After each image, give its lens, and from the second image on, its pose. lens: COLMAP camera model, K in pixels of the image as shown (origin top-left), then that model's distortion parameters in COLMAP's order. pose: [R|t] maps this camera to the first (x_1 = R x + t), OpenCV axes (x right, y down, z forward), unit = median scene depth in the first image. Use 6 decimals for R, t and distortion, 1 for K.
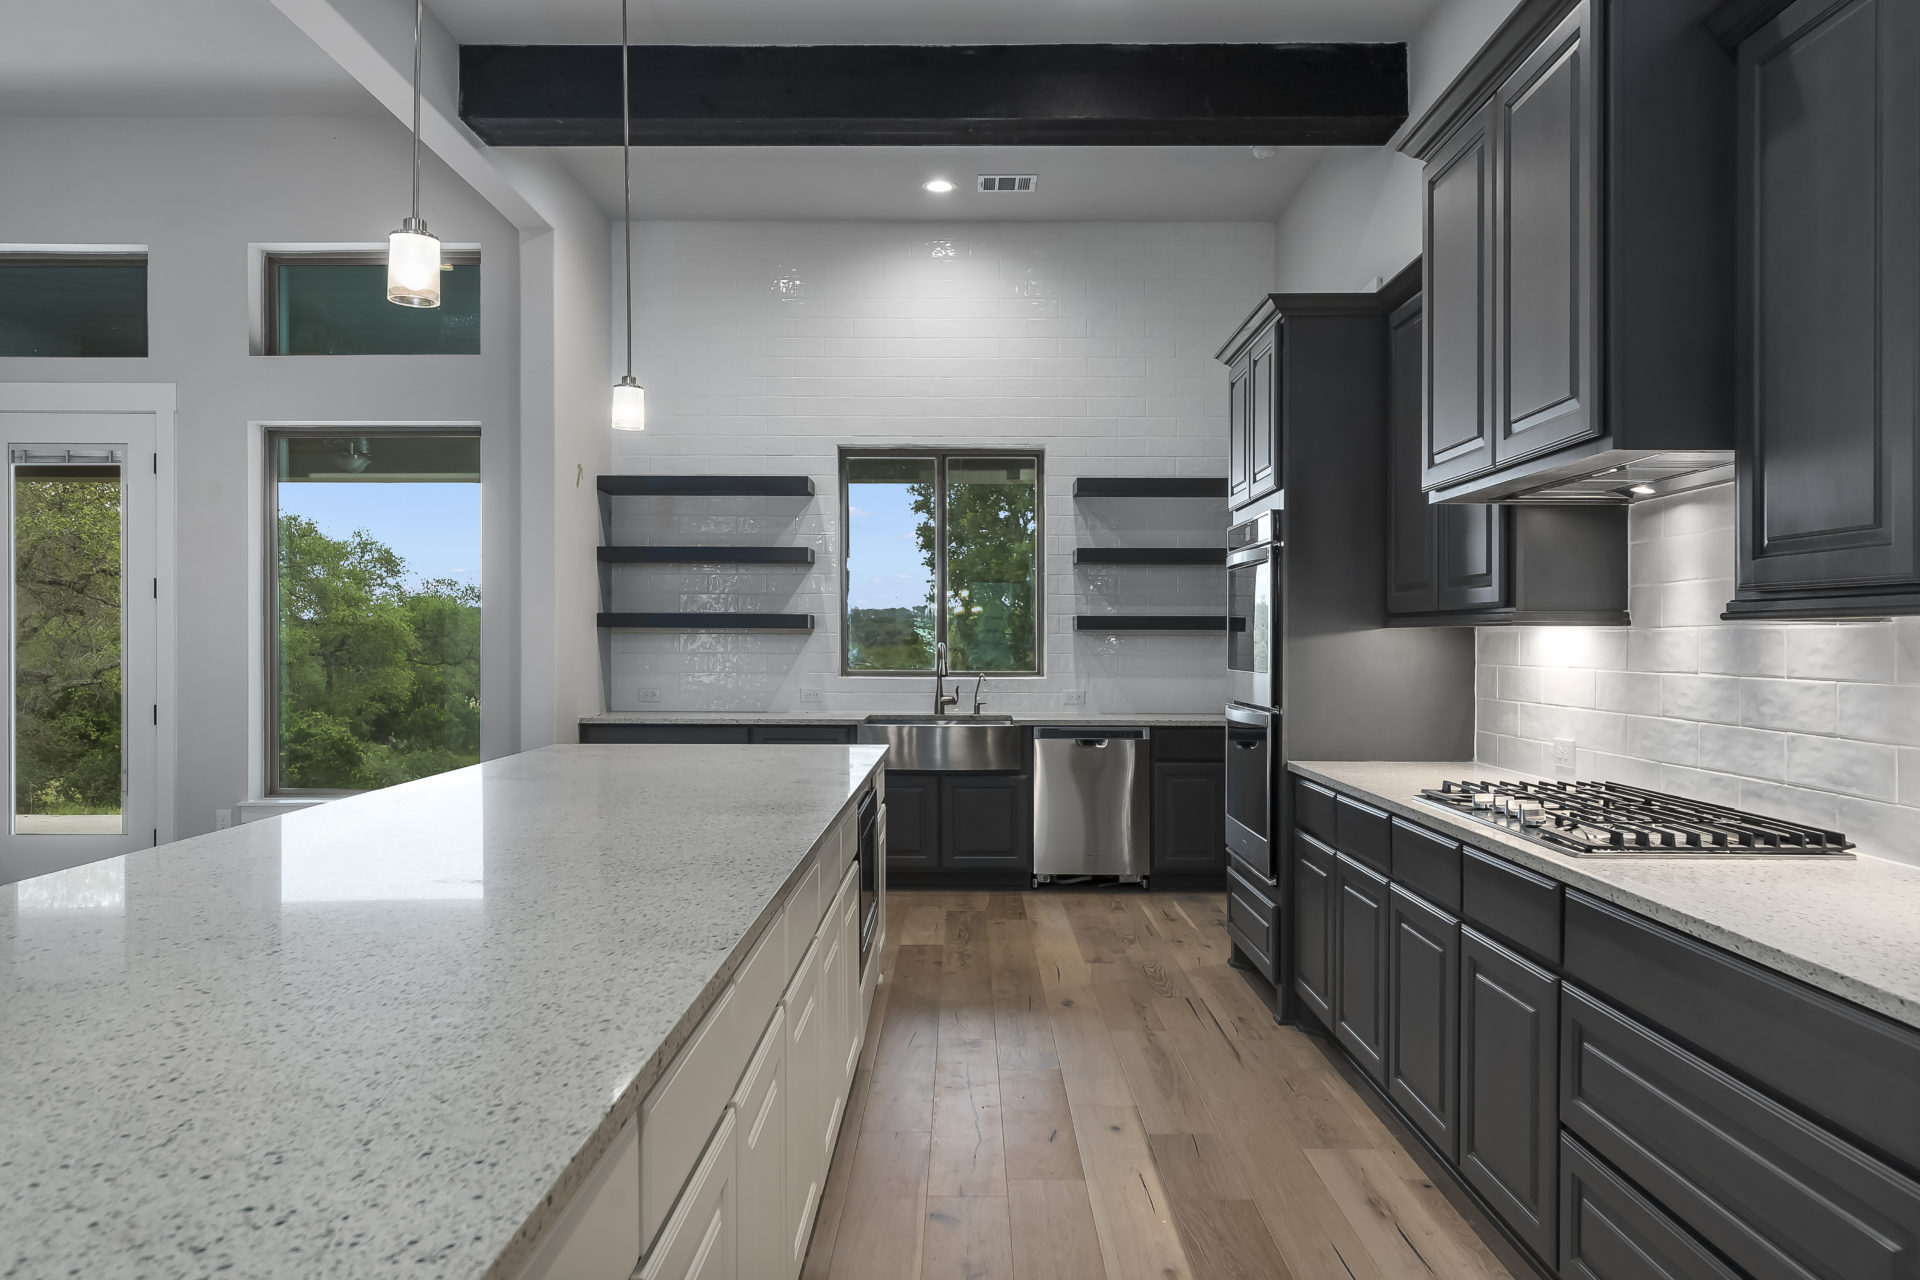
lens RADIAL K [[1296.5, 0, 955.1], [0, 1296.5, 648.5], [0, 0, 1]] dist [0.002539, 0.000824]
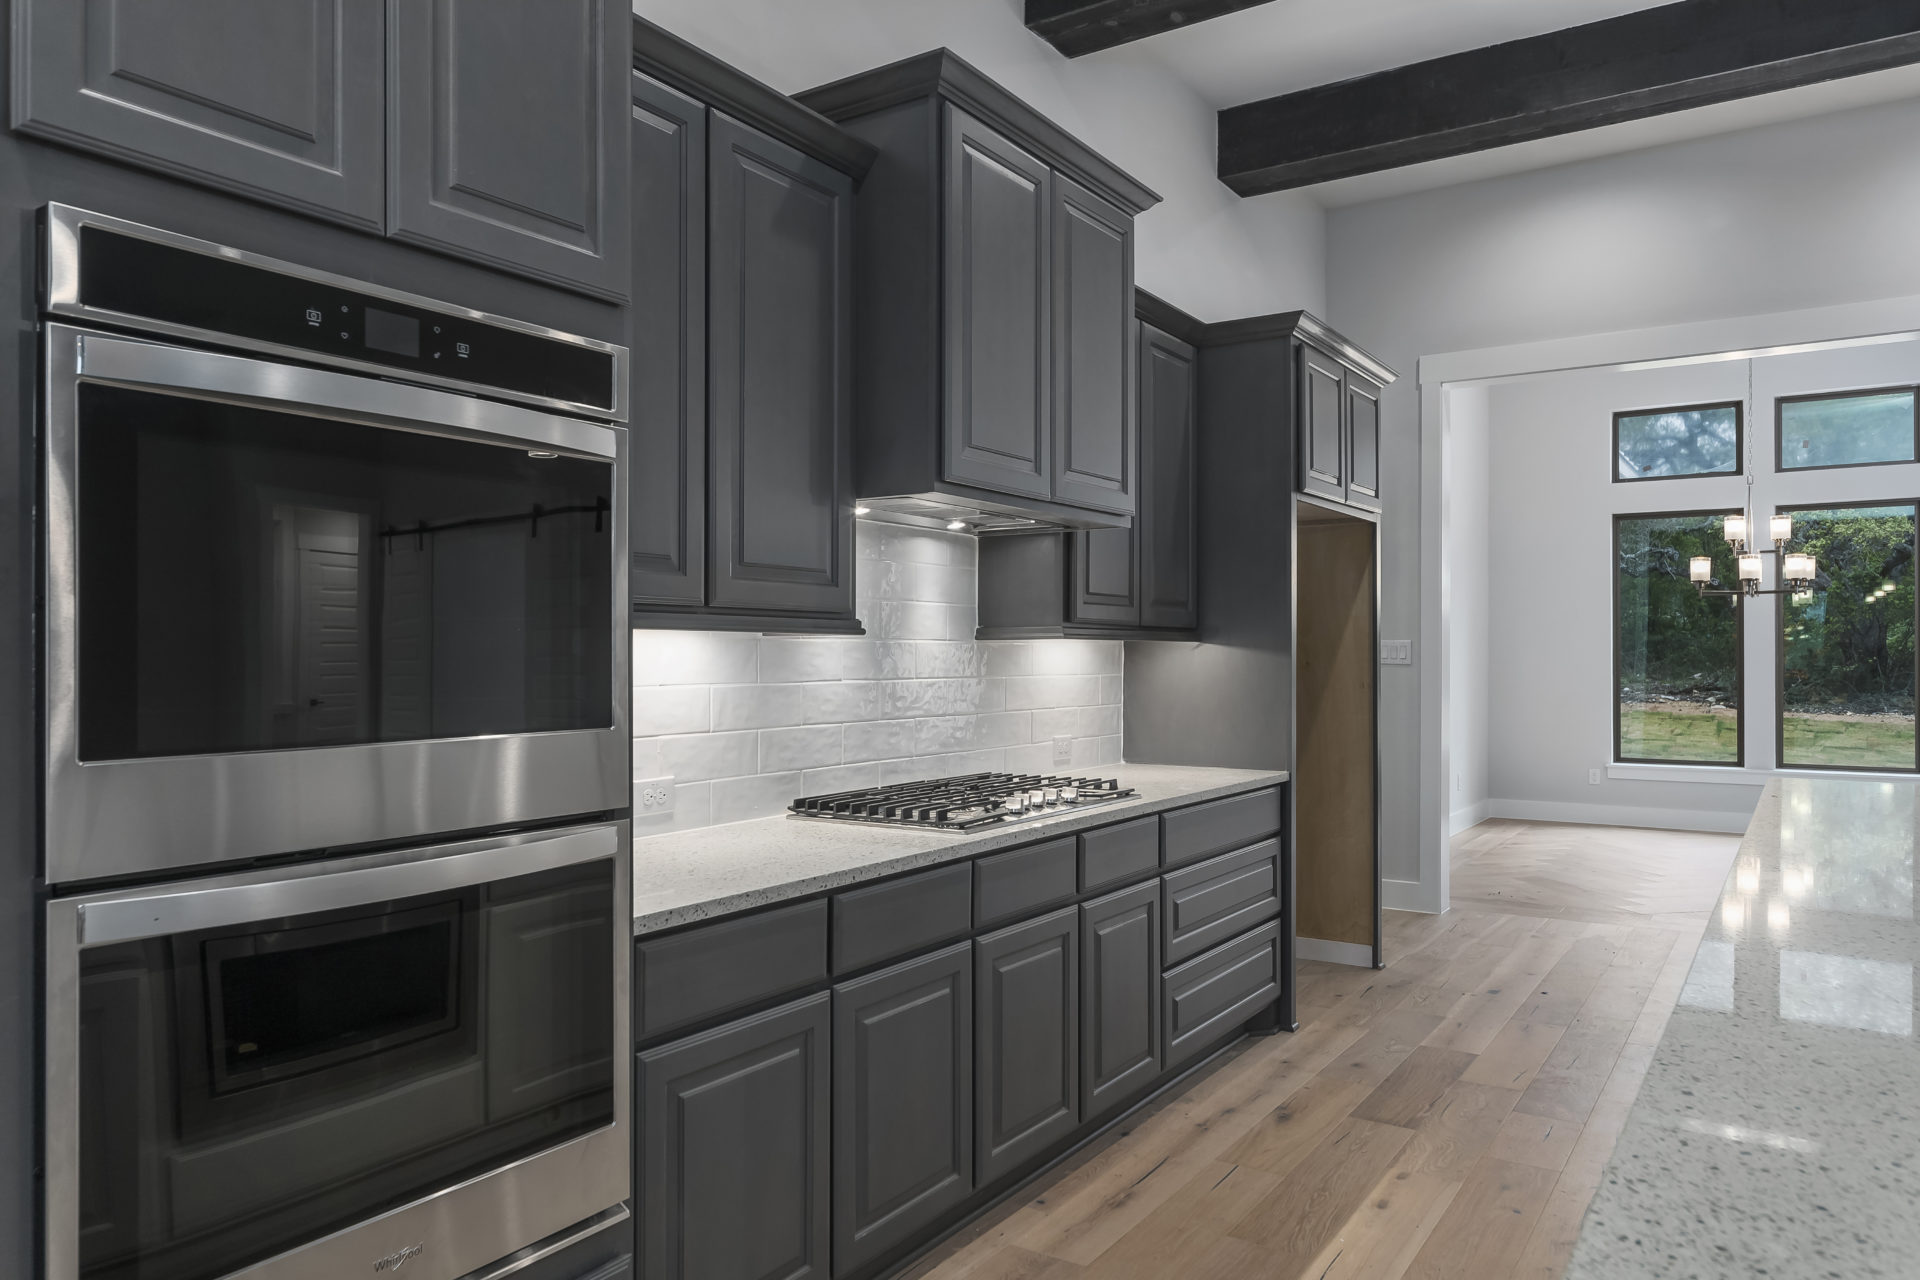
lens RADIAL K [[1296.5, 0, 969.1], [0, 1296.5, 647.7], [0, 0, 1]] dist [0.002539, 0.000824]
pose [[-0.839932, -0.000481, 0.542692, -0.123954], [0.001588, 0.999993, 0.003344, -0.012162], [-0.542690, 0.003670, -0.839925, 1.804388]]
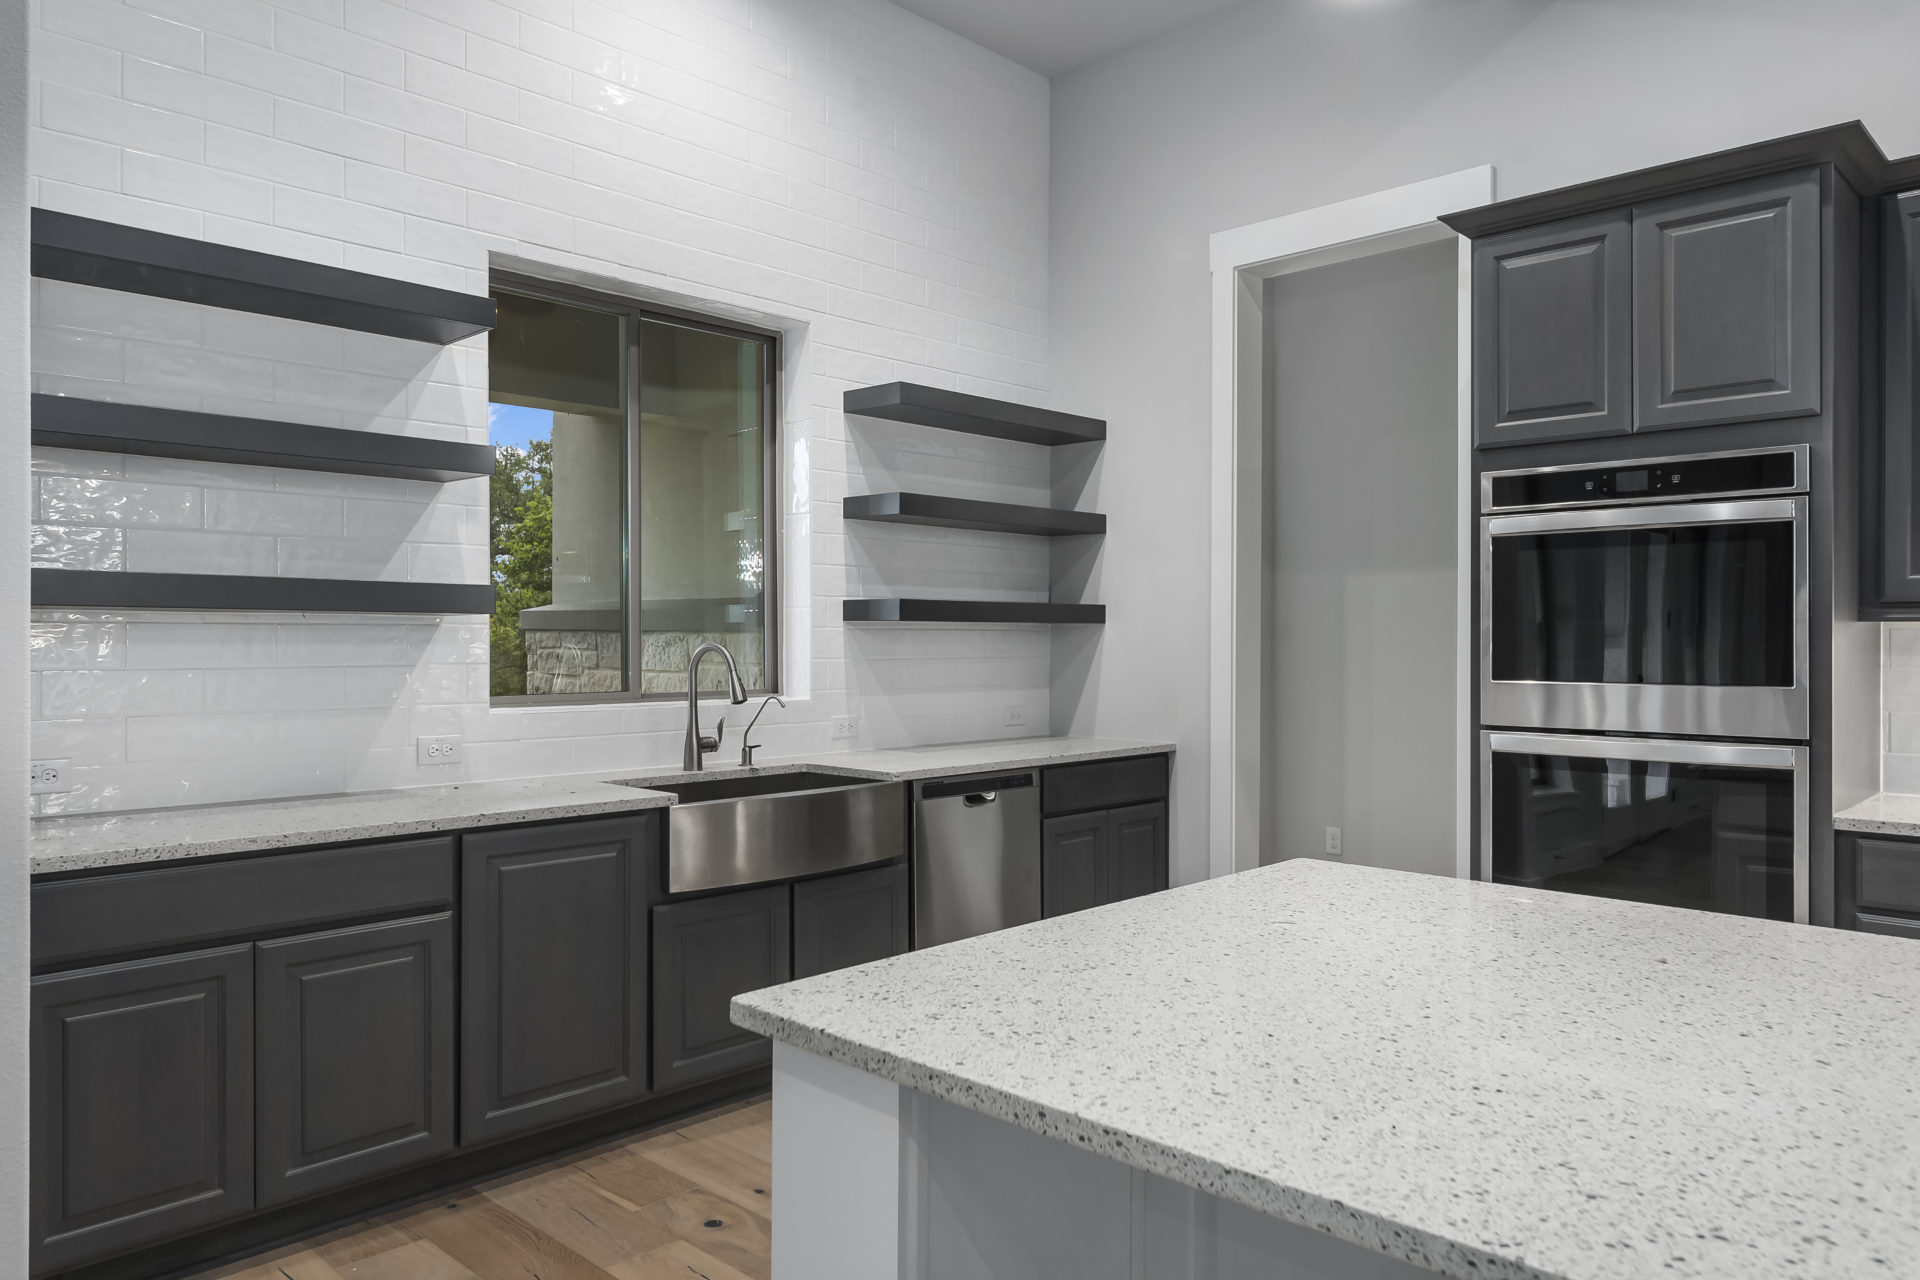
lens RADIAL K [[1296.5, 0, 953.2], [0, 1296.5, 637.3], [0, 0, 1]] dist [0.002539, 0.000824]
pose [[0.693090, -0.001063, 0.720851, -0.767541], [0.004850, 0.999983, -0.003188, -0.010353], [-0.720835, 0.005706, 0.693083, 1.177803]]
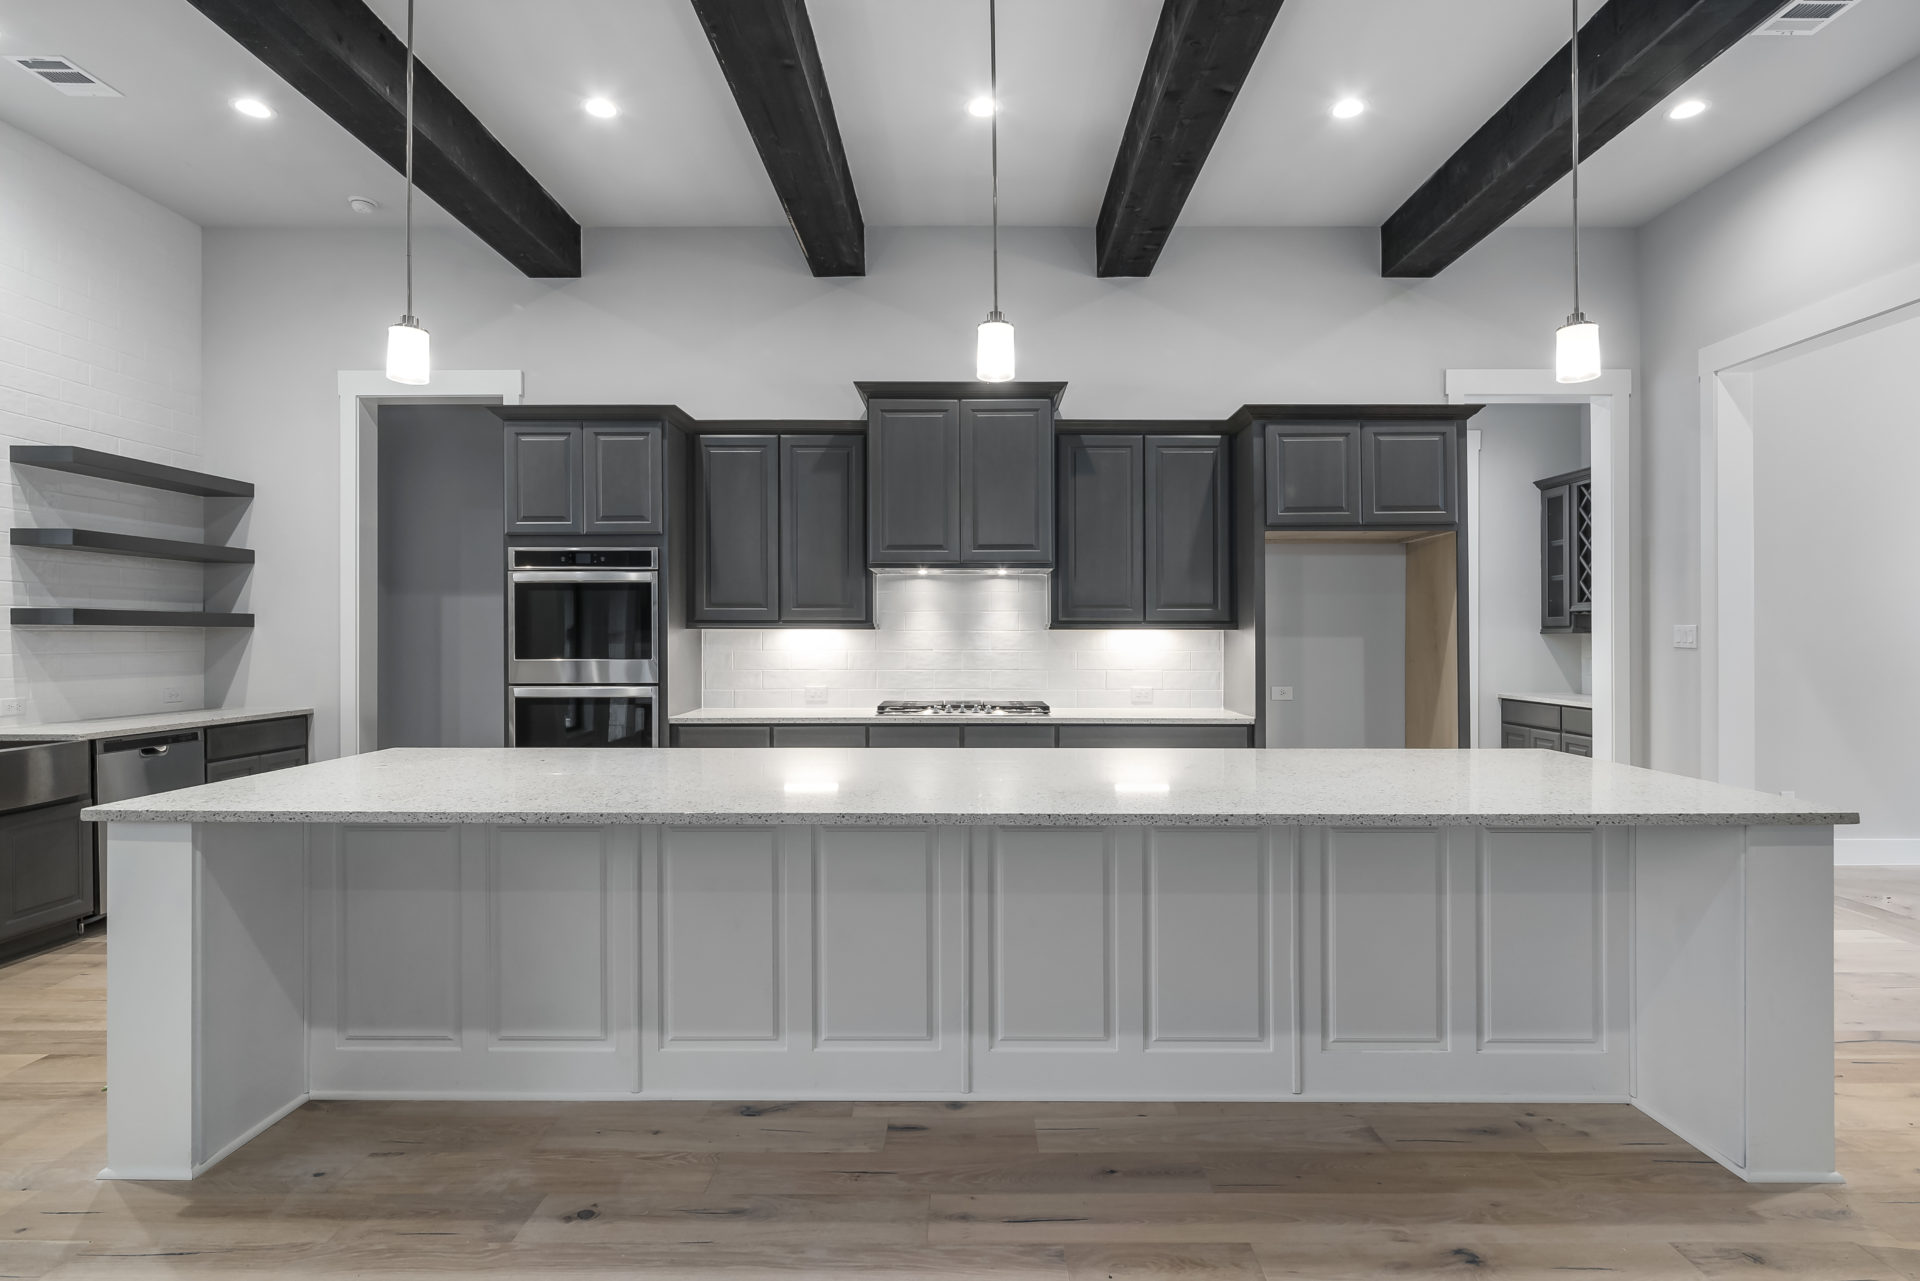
lens RADIAL K [[1010.2, 0, 971.6], [0, 1010.2, 642.8], [0, 0, 1]] dist [-0.000029, -0.003099]
pose [[0.009236, -0.008382, 0.999922, -1.250805], [0.006975, 0.999941, 0.008318, -0.009755], [-0.999933, 0.006898, 0.009294, 0.872598]]
